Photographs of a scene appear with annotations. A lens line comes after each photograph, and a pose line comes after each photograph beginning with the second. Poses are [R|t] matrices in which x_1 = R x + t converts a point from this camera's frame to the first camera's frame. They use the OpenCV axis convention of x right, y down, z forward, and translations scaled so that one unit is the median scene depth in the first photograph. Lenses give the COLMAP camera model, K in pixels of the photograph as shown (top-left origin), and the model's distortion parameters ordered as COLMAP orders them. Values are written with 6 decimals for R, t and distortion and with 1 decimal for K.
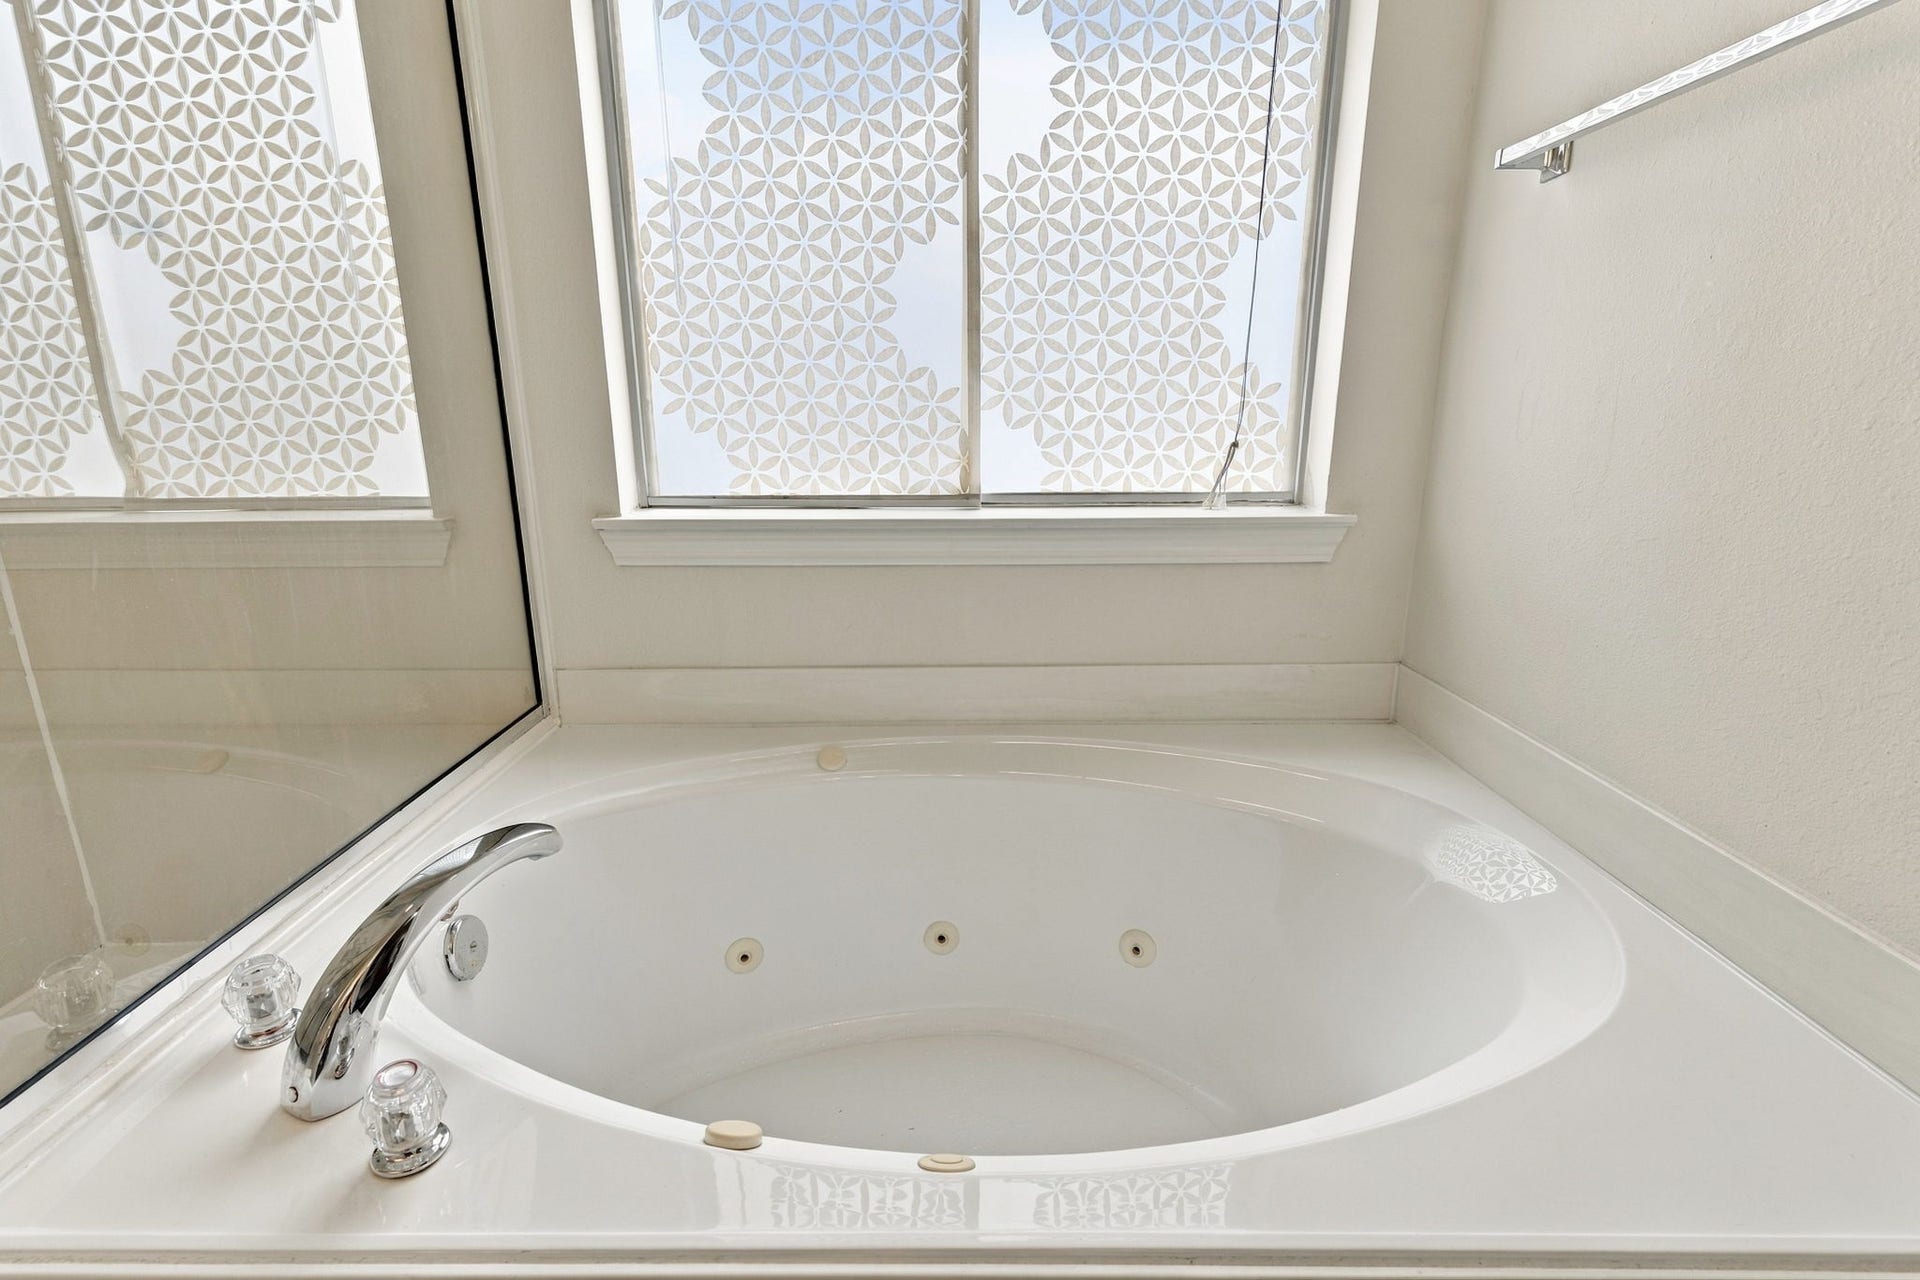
lens RADIAL K [[906.1, 0, 960.0], [0, 906.1, 640.0], [0, 0, 1]] dist [-0.000685, -0.000338]
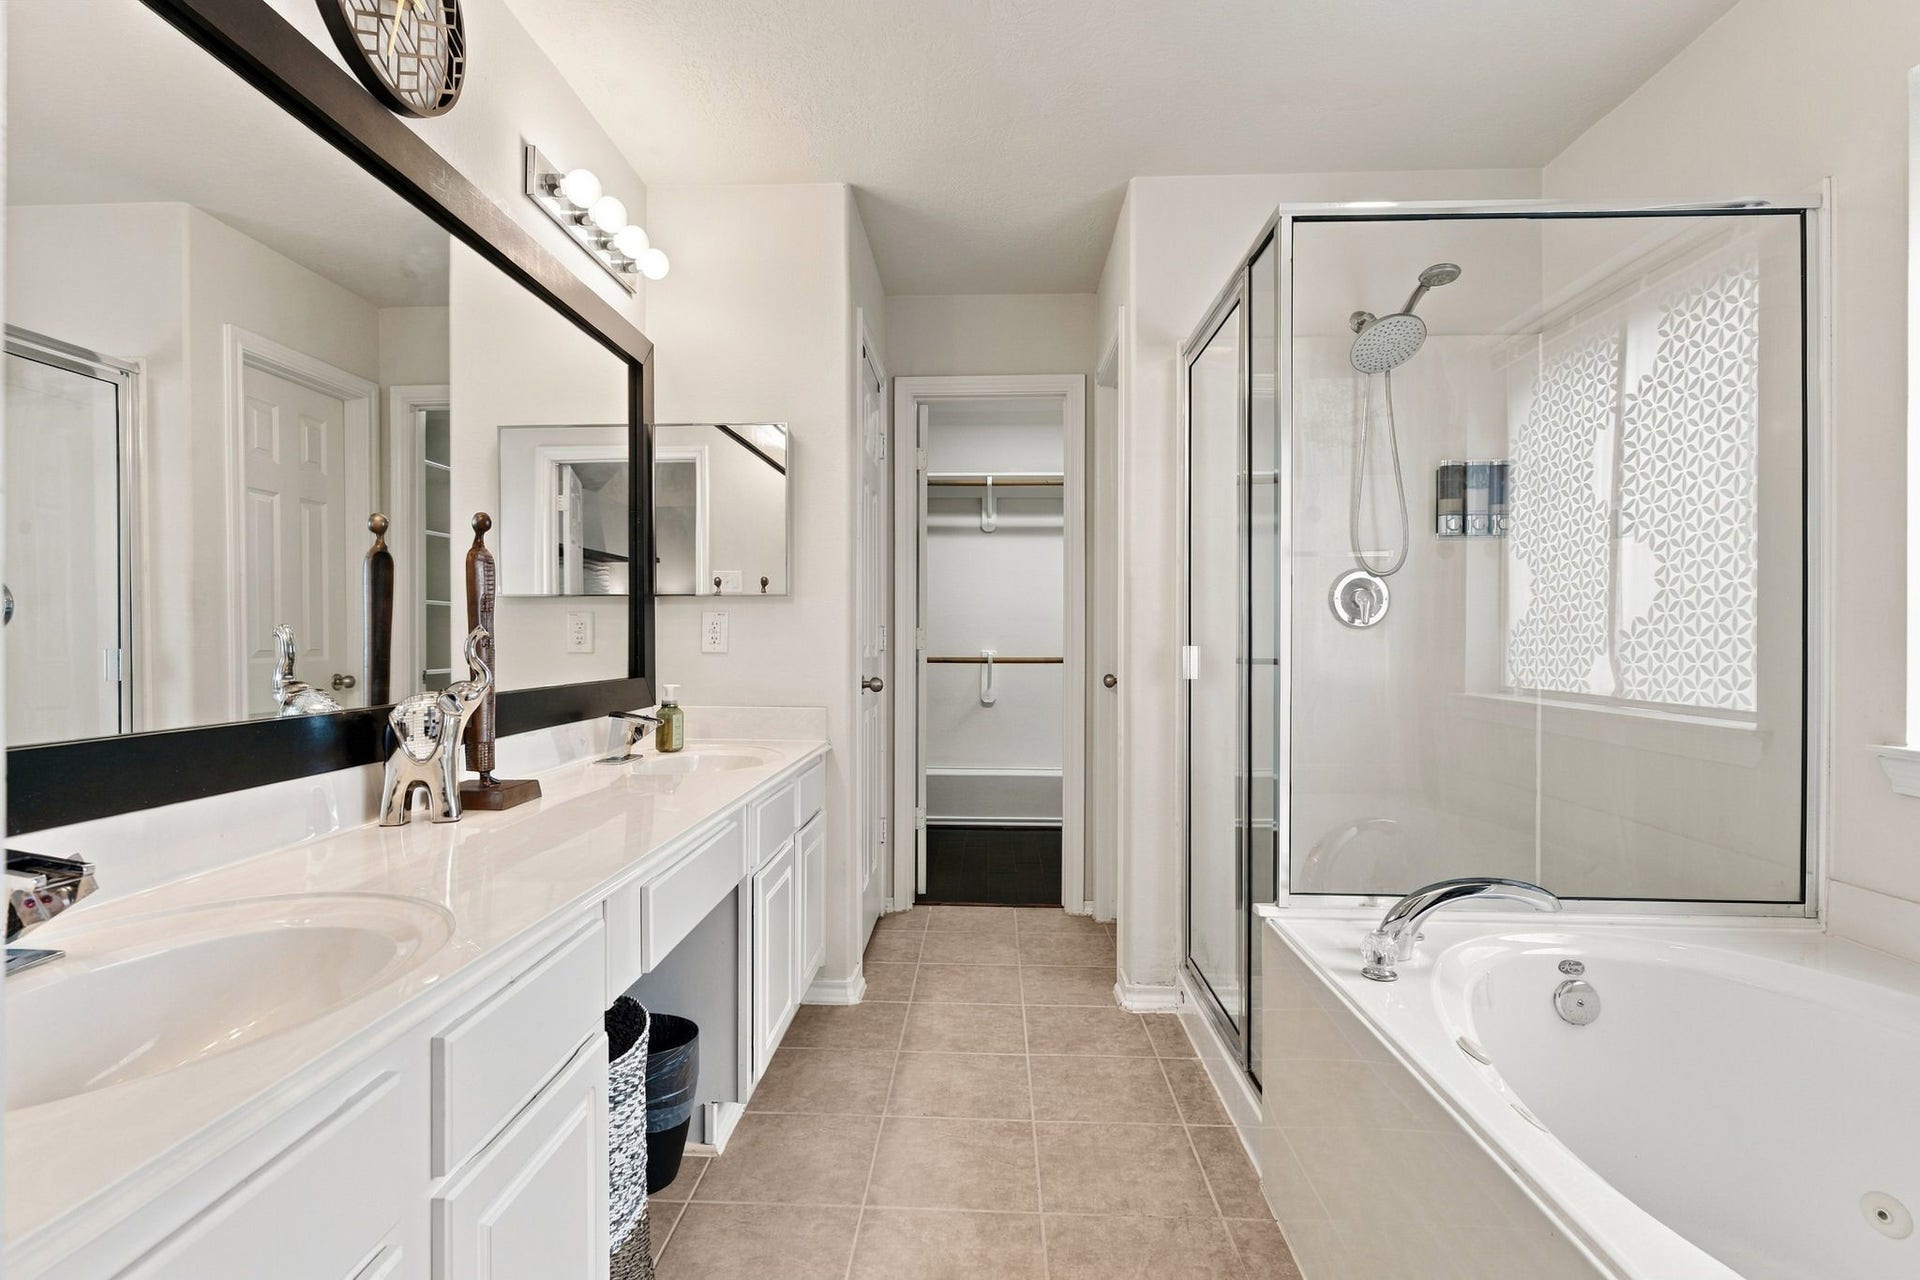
lens RADIAL K [[906.1, 0, 960.0], [0, 906.1, 640.0], [0, 0, 1]] dist [-0.000685, -0.000338]
pose [[-0.034038, 0.010604, -0.999364, 0.664063], [-0.257320, 0.966139, 0.019015, 0.004162], [0.965727, 0.257804, -0.030157, -0.043317]]
